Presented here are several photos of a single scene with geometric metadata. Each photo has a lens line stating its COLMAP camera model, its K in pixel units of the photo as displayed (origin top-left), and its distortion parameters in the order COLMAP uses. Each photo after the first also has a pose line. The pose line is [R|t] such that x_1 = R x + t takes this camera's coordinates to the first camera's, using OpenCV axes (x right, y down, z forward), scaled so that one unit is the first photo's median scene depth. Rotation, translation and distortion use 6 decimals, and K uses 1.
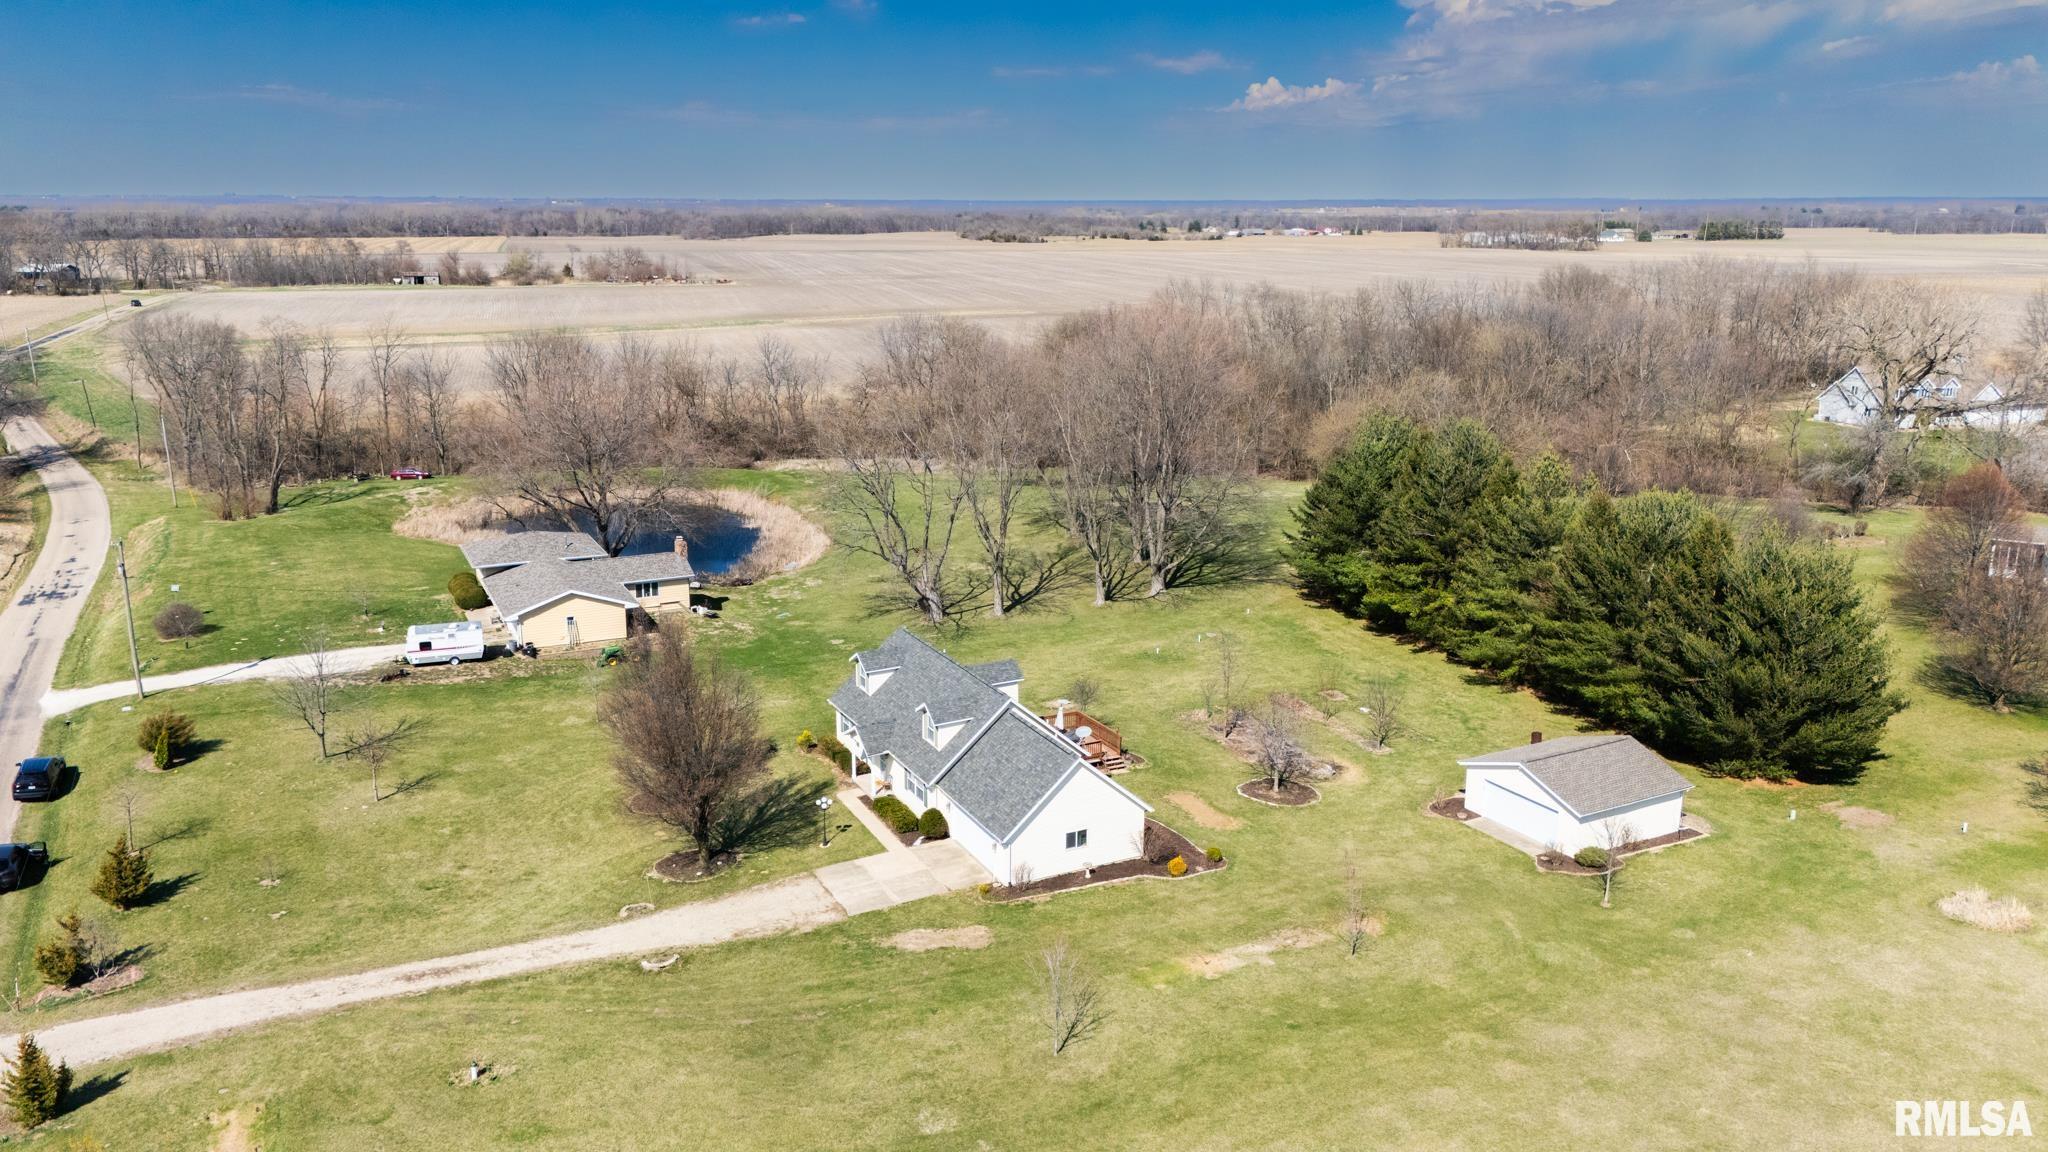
lens RADIAL K [[1523.4, 0, 1024.0], [0, 1523.4, 576.0], [0, 0, 1]] dist [0.003493, -0.001227]
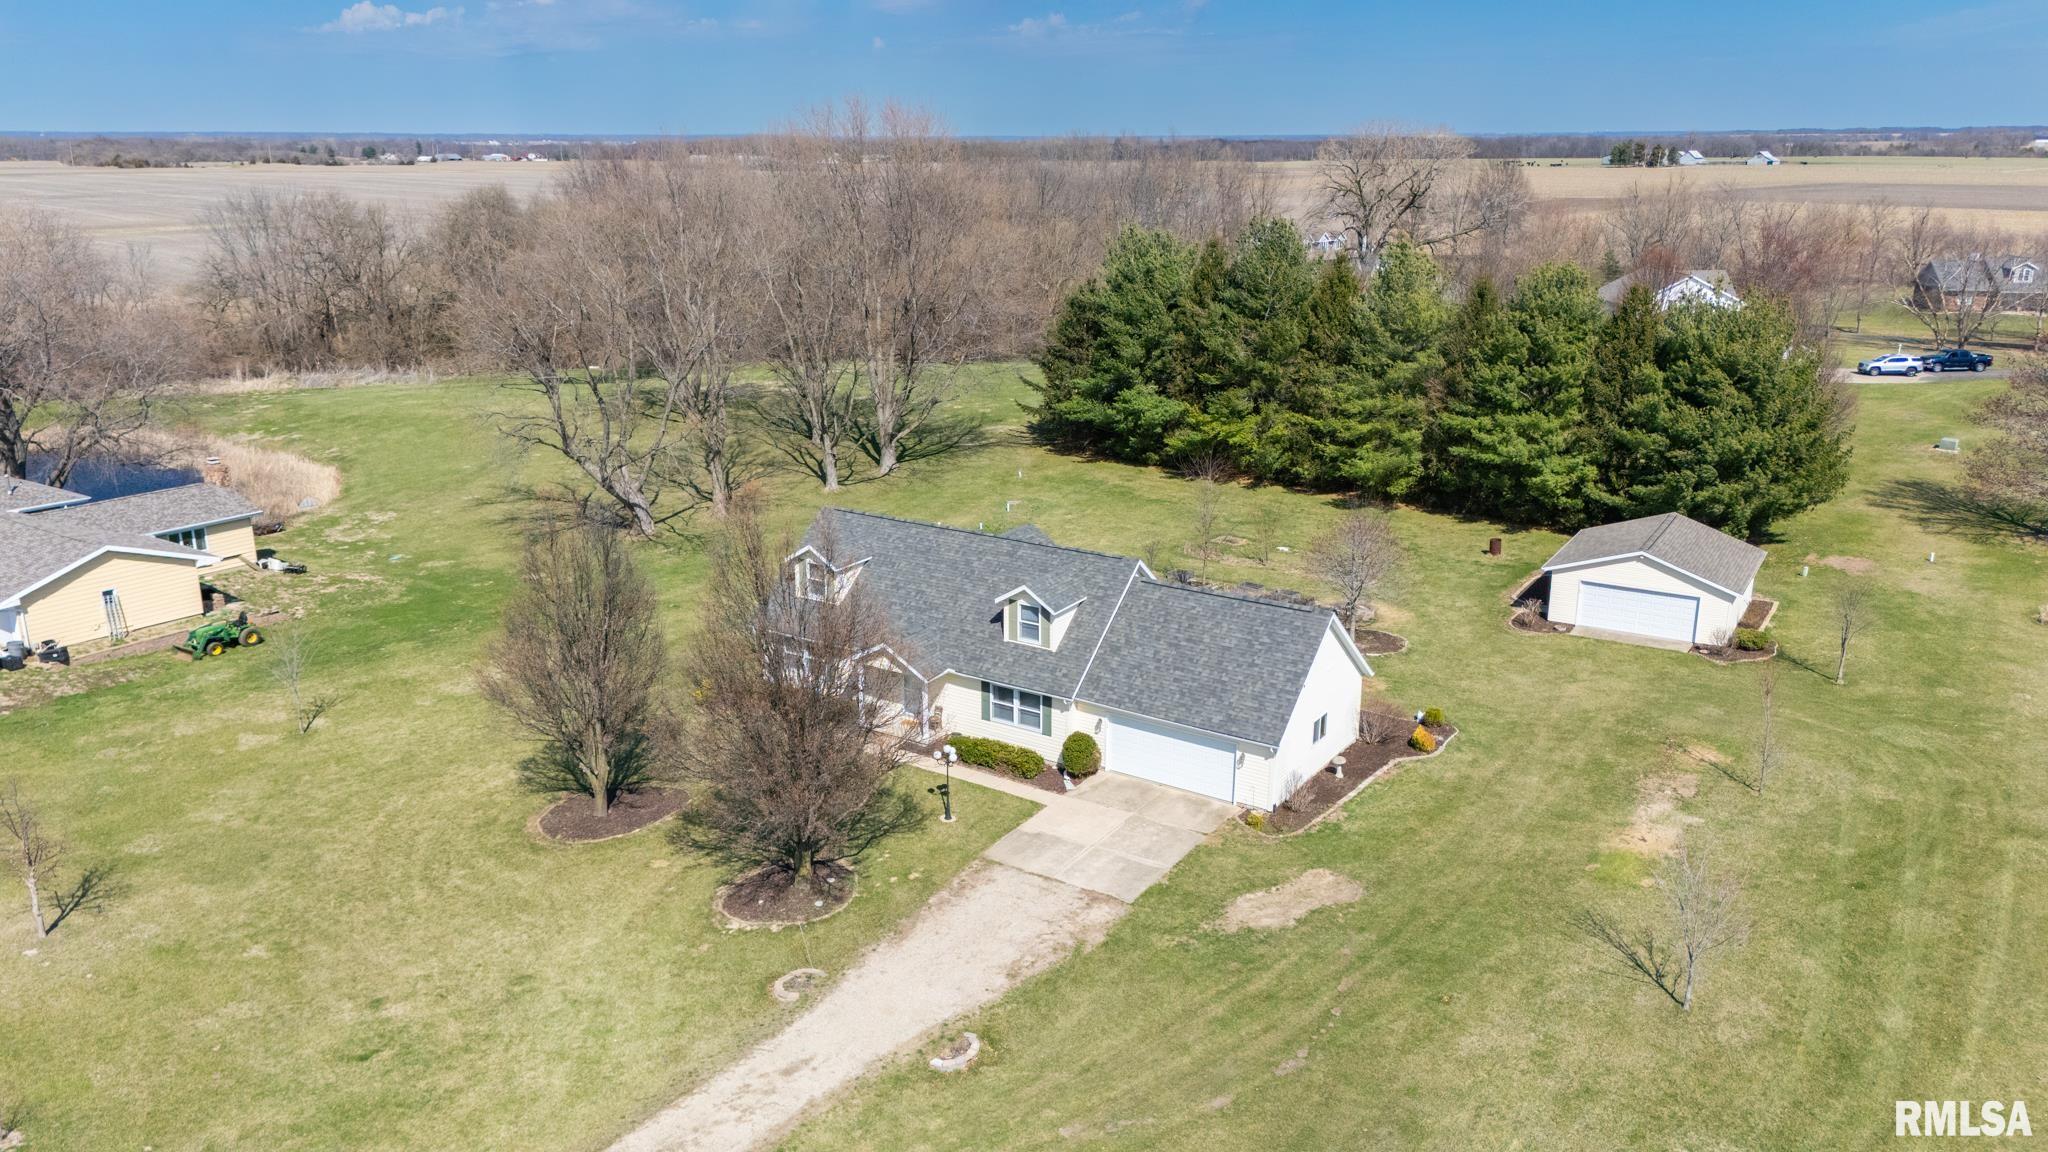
lens RADIAL K [[1523.4, 0, 1024.0], [0, 1523.4, 576.0], [0, 0, 1]] dist [0.003493, -0.001227]
pose [[0.859497, -0.137062, 0.492422, -0.297613], [0.119622, 0.990561, 0.066923, 0.025386], [-0.496947, 0.001384, 0.867780, 0.306972]]
